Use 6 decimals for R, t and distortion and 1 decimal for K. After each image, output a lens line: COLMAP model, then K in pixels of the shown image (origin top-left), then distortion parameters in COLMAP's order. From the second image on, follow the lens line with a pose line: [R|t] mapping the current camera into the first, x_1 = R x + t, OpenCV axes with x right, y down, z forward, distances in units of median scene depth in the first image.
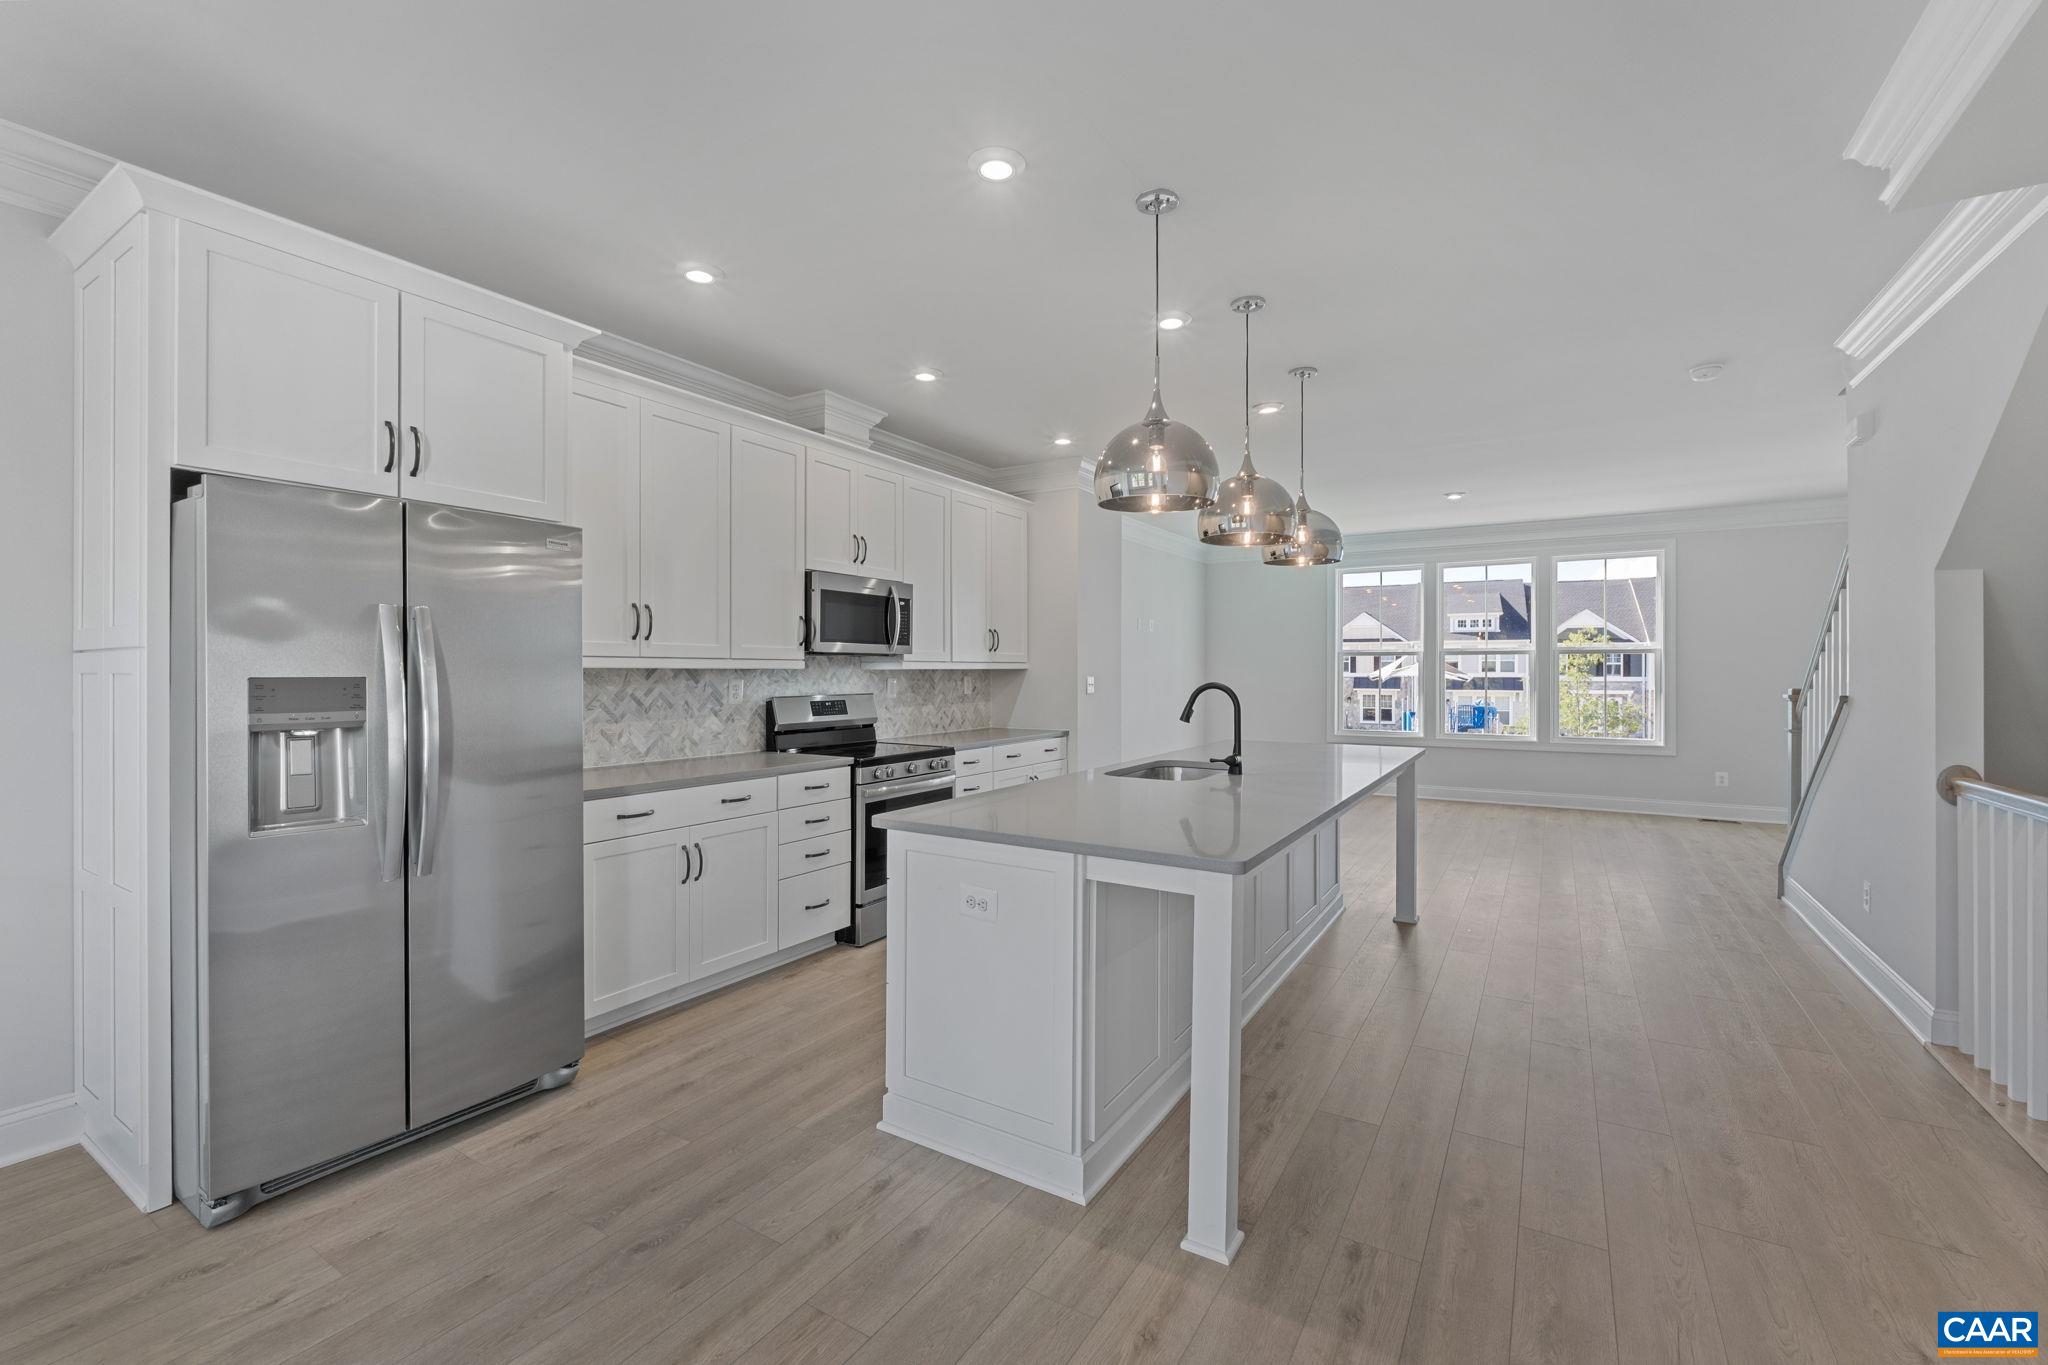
lens RADIAL K [[857.9, 0, 1014.6], [0, 857.9, 672.1], [0, 0, 1]] dist [-0.011612, -0.000085]
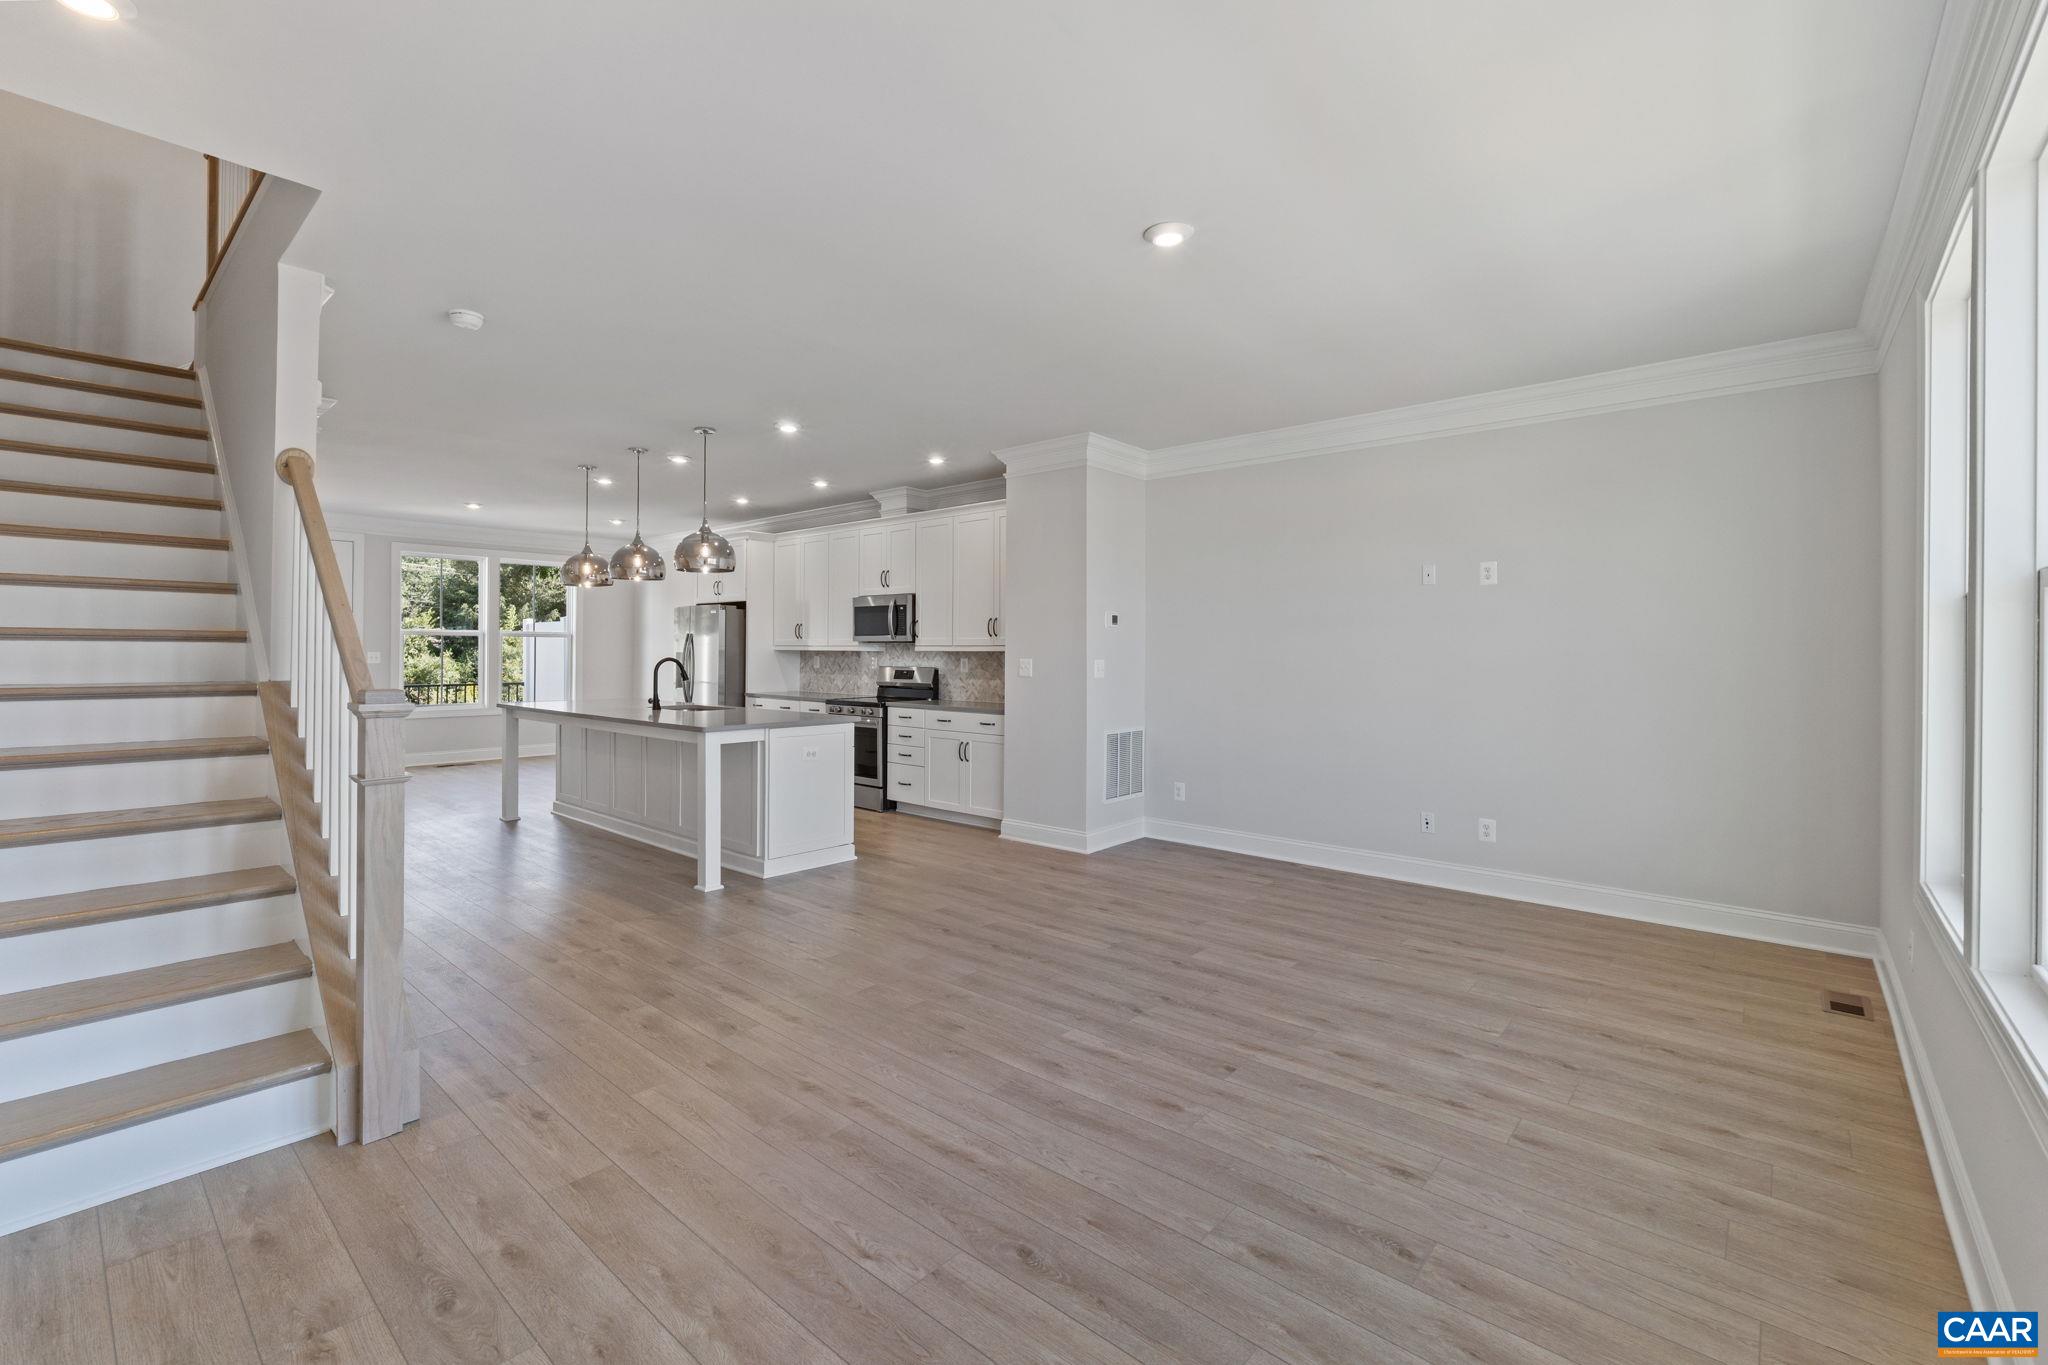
lens RADIAL K [[876.6, 0, 1037.6], [0, 876.6, 645.4], [0, 0, 1]] dist [-0.001045, -0.000154]
pose [[-0.142245, -0.007173, -0.989806, 1.453558], [-0.006610, 0.999958, -0.006296, -0.005708], [0.989809, 0.005647, -0.142286, 1.534023]]
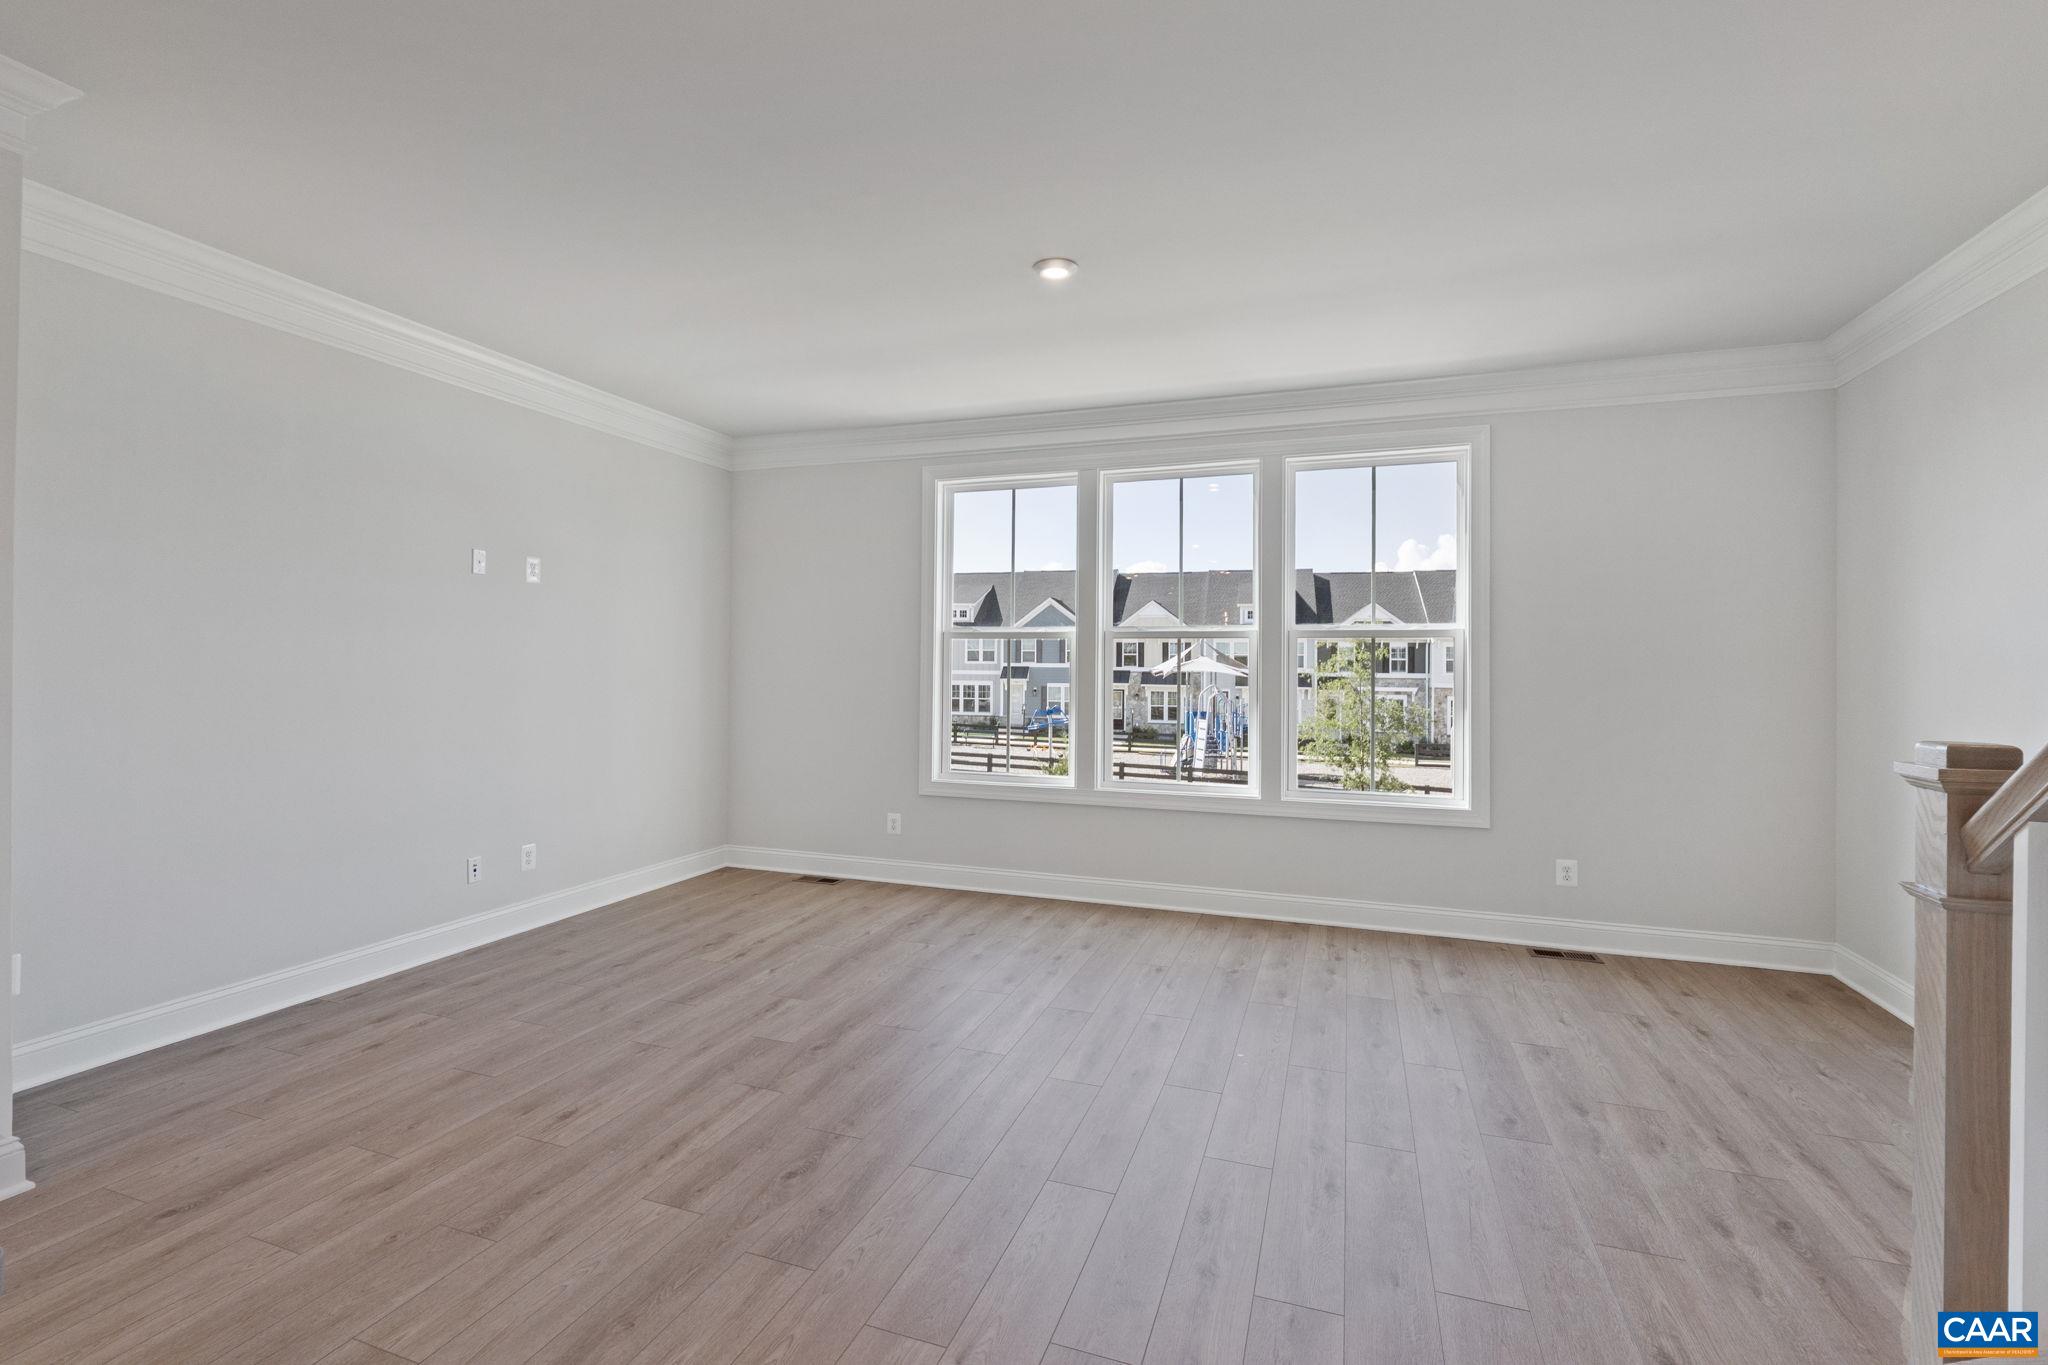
lens RADIAL K [[941.7, 0, 988.8], [0, 941.7, 653.8], [0, 0, 1]] dist [-0.006223, -0.000534]
pose [[0.980006, 0.009735, 0.198728, 0.592914], [-0.007493, 0.999900, -0.012031, -0.002899], [-0.198825, 0.010302, 0.979981, 0.818517]]
